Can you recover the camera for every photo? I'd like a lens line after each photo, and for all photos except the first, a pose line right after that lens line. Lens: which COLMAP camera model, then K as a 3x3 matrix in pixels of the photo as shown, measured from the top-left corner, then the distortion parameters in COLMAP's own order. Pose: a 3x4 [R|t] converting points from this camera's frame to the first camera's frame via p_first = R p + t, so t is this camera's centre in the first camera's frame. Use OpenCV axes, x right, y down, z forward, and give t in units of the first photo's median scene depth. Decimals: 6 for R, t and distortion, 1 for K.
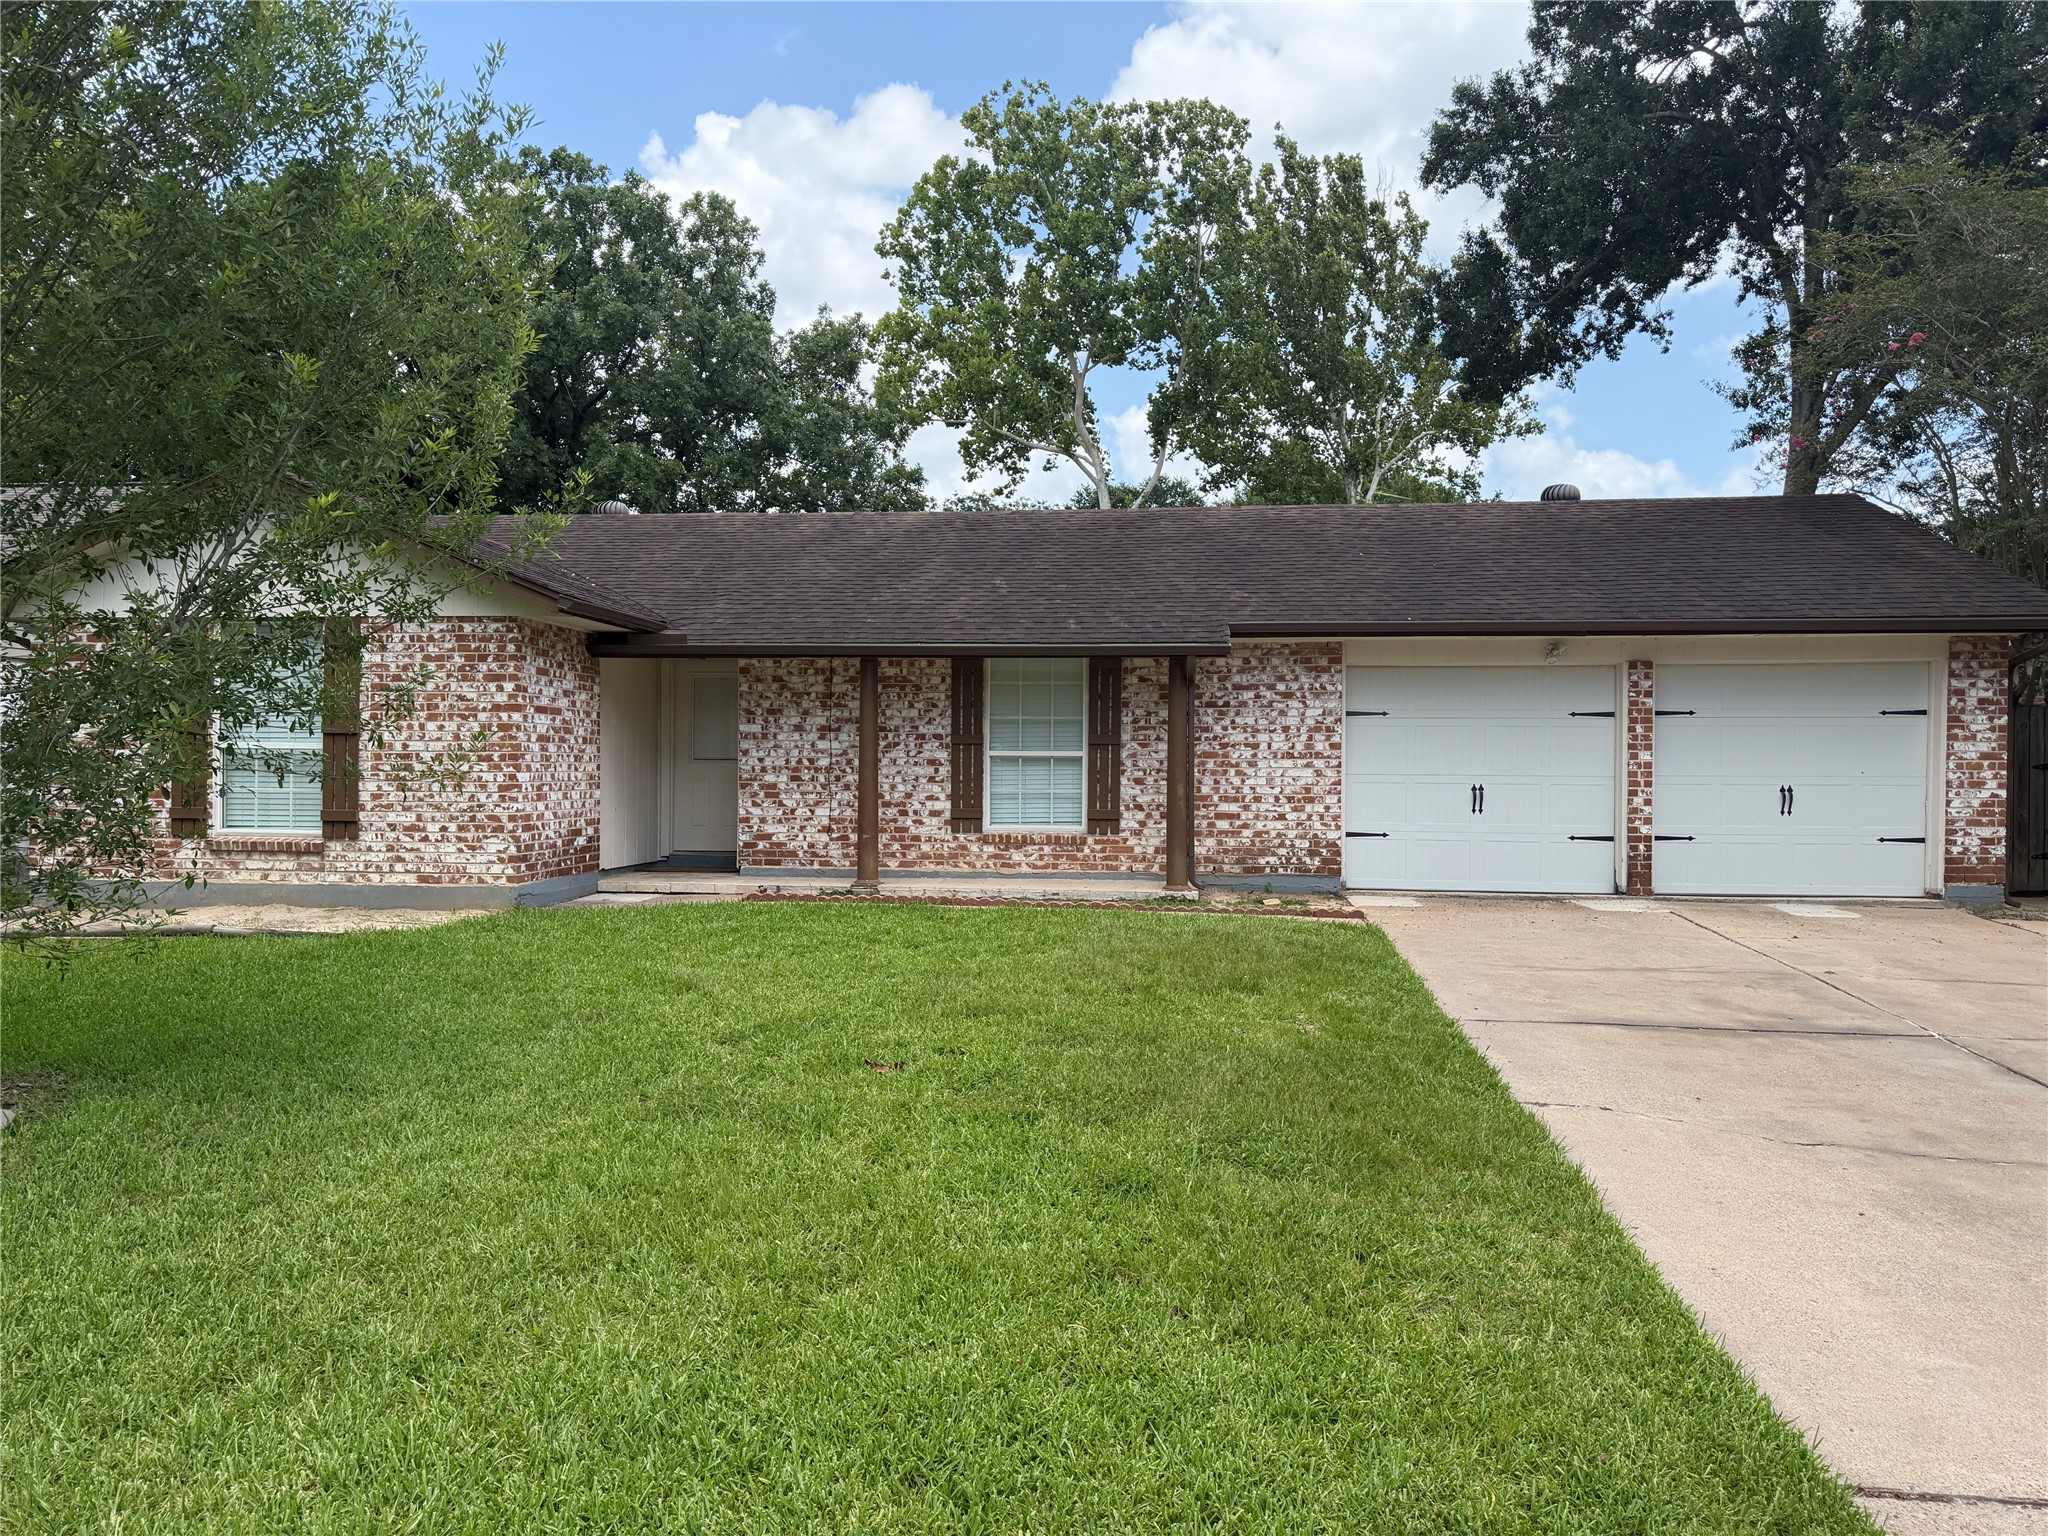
lens RADIAL K [[1408.7, 0, 1025.0], [0, 1408.7, 764.1], [0, 0, 1]] dist [0.004851, -0.006681]
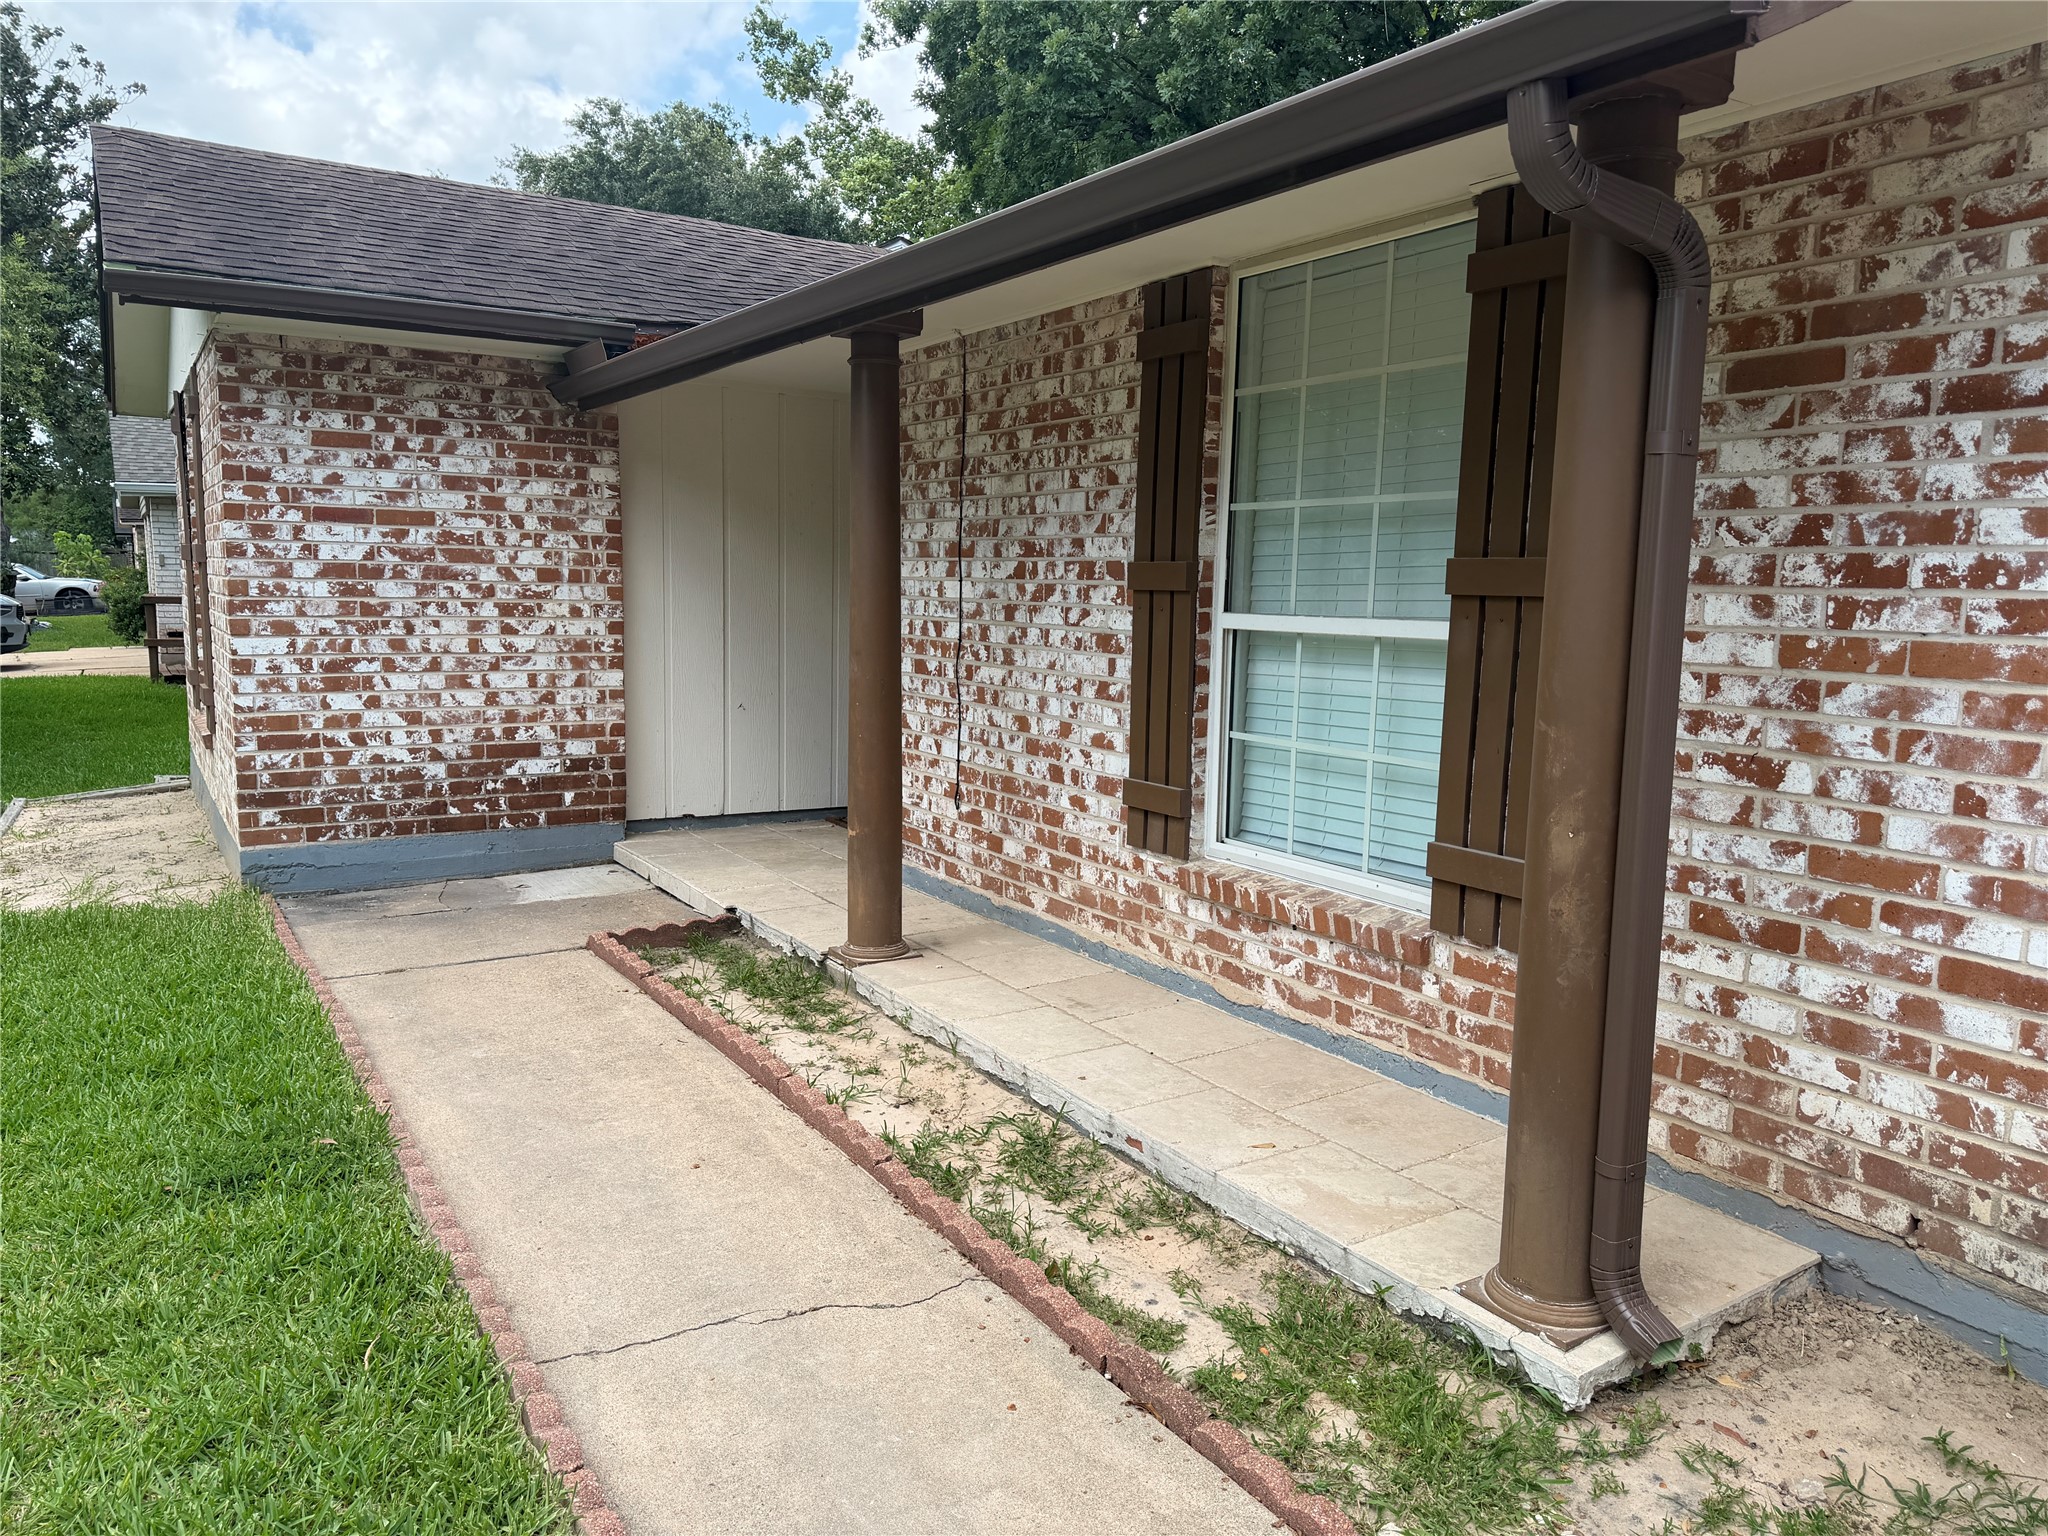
lens RADIAL K [[1408.7, 0, 1020.1], [0, 1408.7, 779.1], [0, 0, 1]] dist [0.004851, -0.006681]
pose [[0.632232, 0.113312, -0.766449, 0.196155], [-0.018473, 0.991171, 0.131296, -0.013236], [0.774559, -0.068851, 0.628743, 0.758495]]
